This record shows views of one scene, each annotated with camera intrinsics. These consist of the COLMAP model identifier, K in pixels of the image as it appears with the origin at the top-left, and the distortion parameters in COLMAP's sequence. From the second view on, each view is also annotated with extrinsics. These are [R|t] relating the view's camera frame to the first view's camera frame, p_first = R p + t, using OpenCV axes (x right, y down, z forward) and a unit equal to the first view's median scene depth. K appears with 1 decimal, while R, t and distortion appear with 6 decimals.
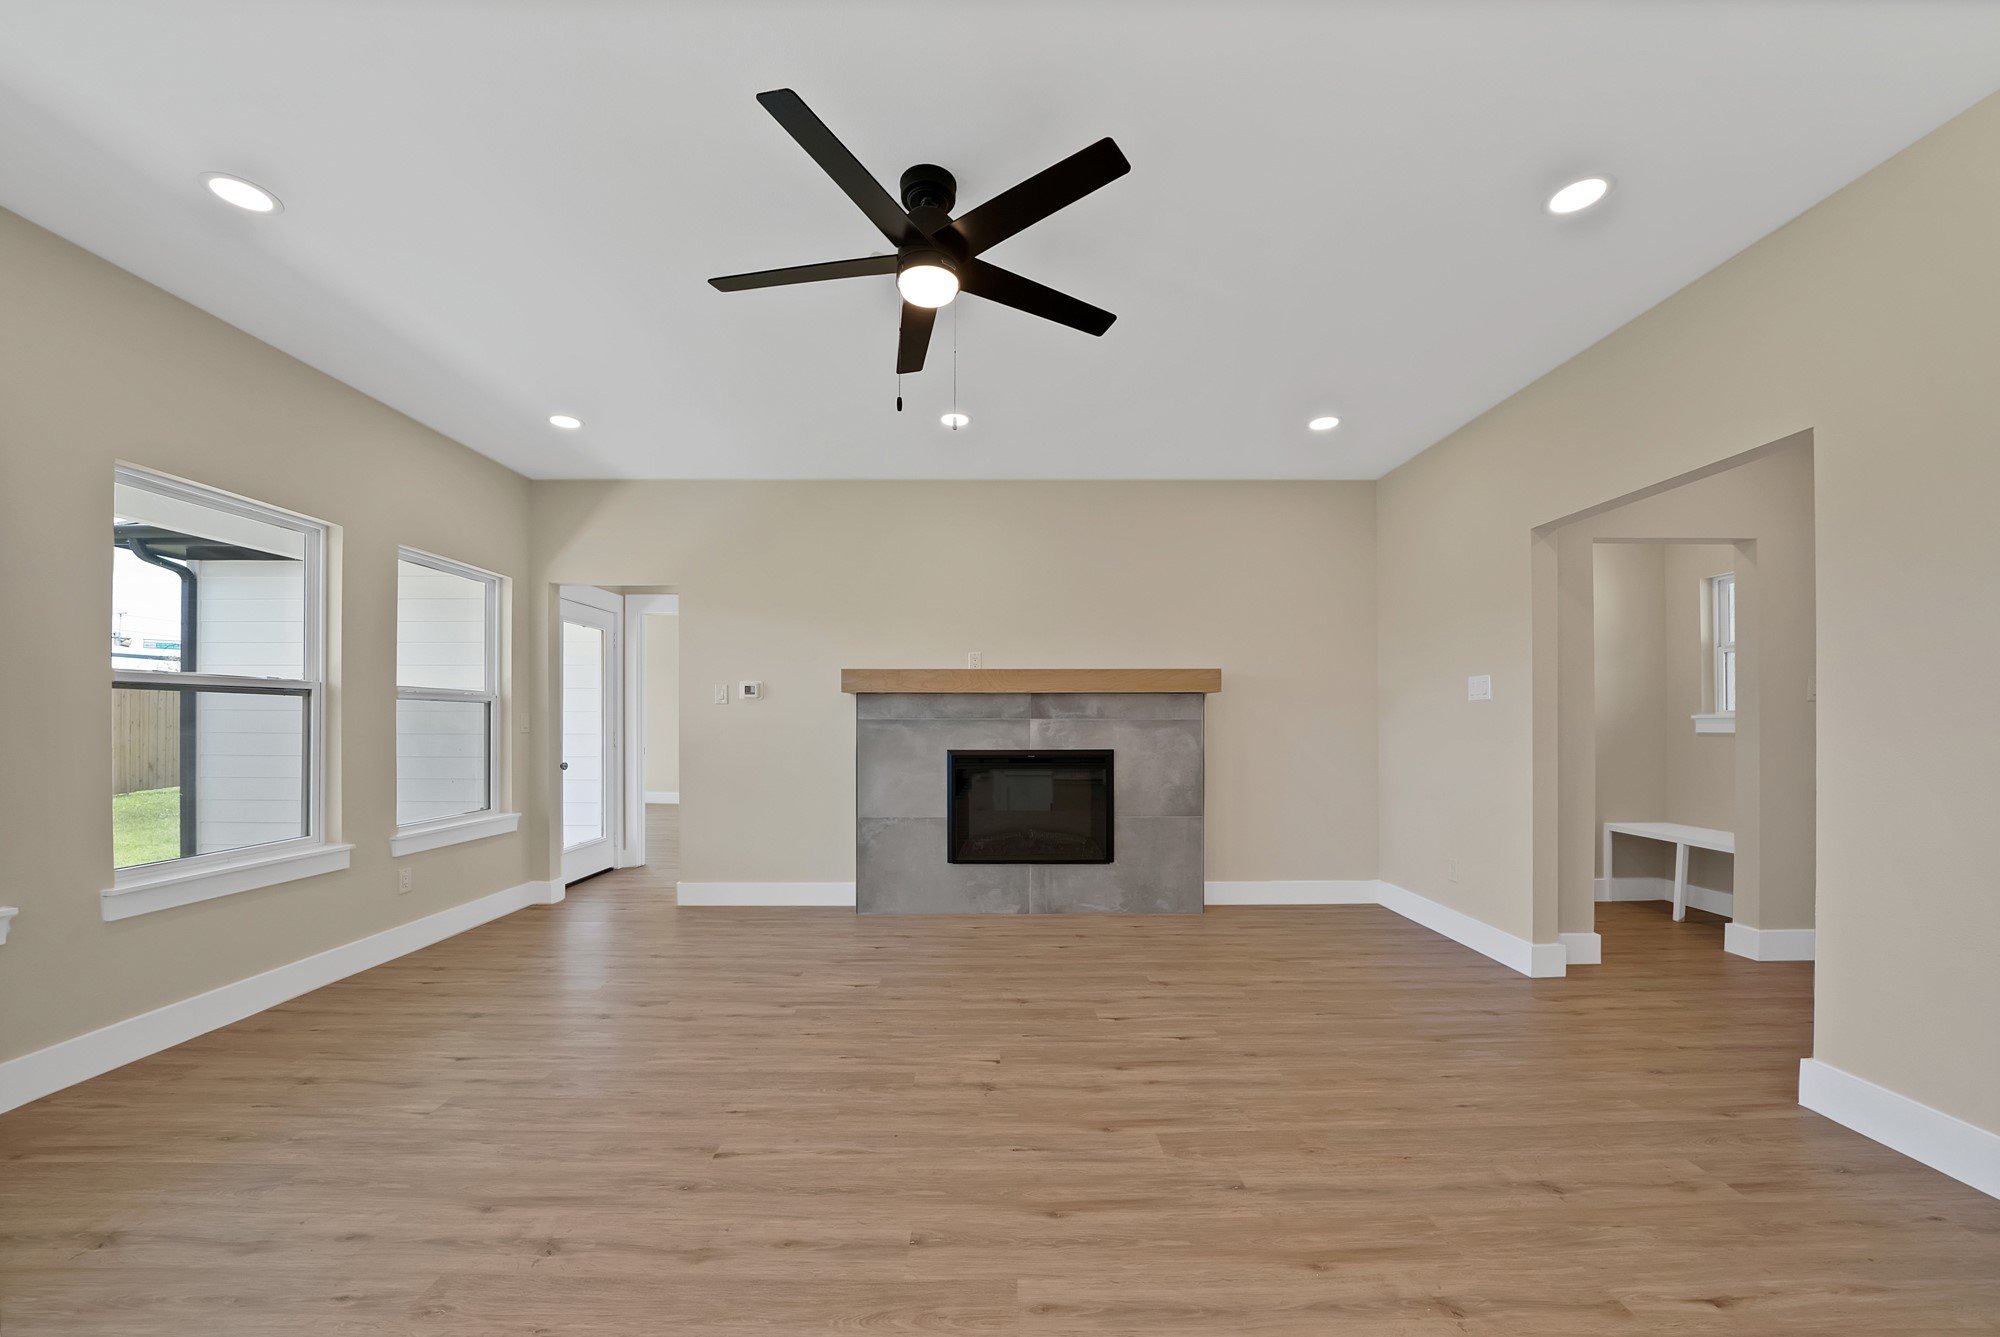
lens RADIAL K [[725.0, 0, 1013.7], [0, 725.0, 722.9], [0, 0, 1]] dist [-0.028696, 0.002790]
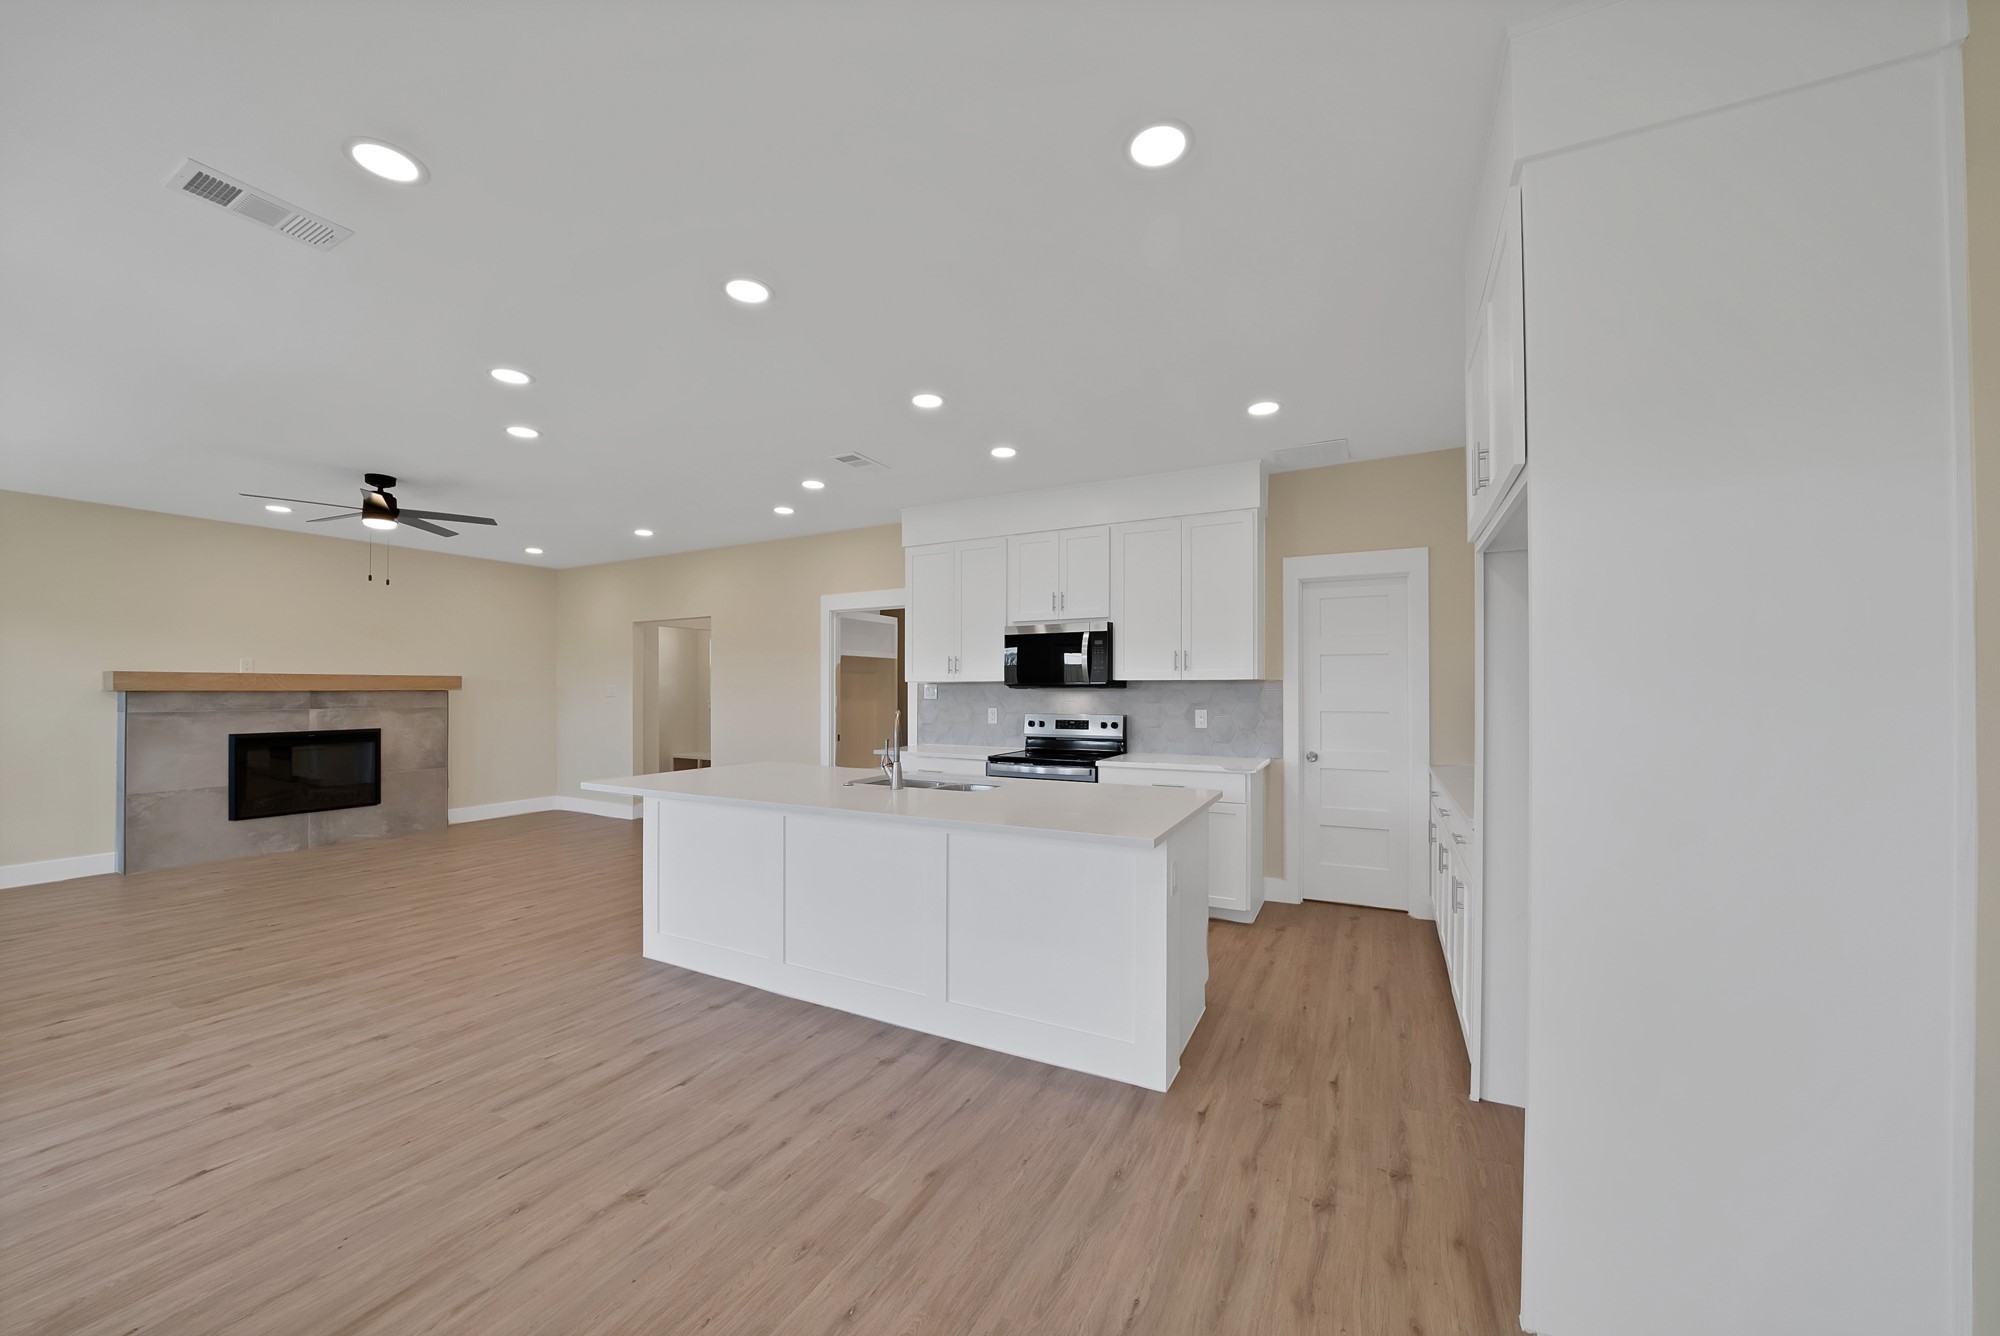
lens RADIAL K [[725.0, 0, 999.3], [0, 725.0, 679.3], [0, 0, 1]] dist [-0.028696, 0.002790]
pose [[0.486548, 0.009613, 0.873601, -0.583605], [0.006384, 0.999874, -0.014558, -0.038847], [-0.873631, 0.012661, 0.486425, -0.930545]]
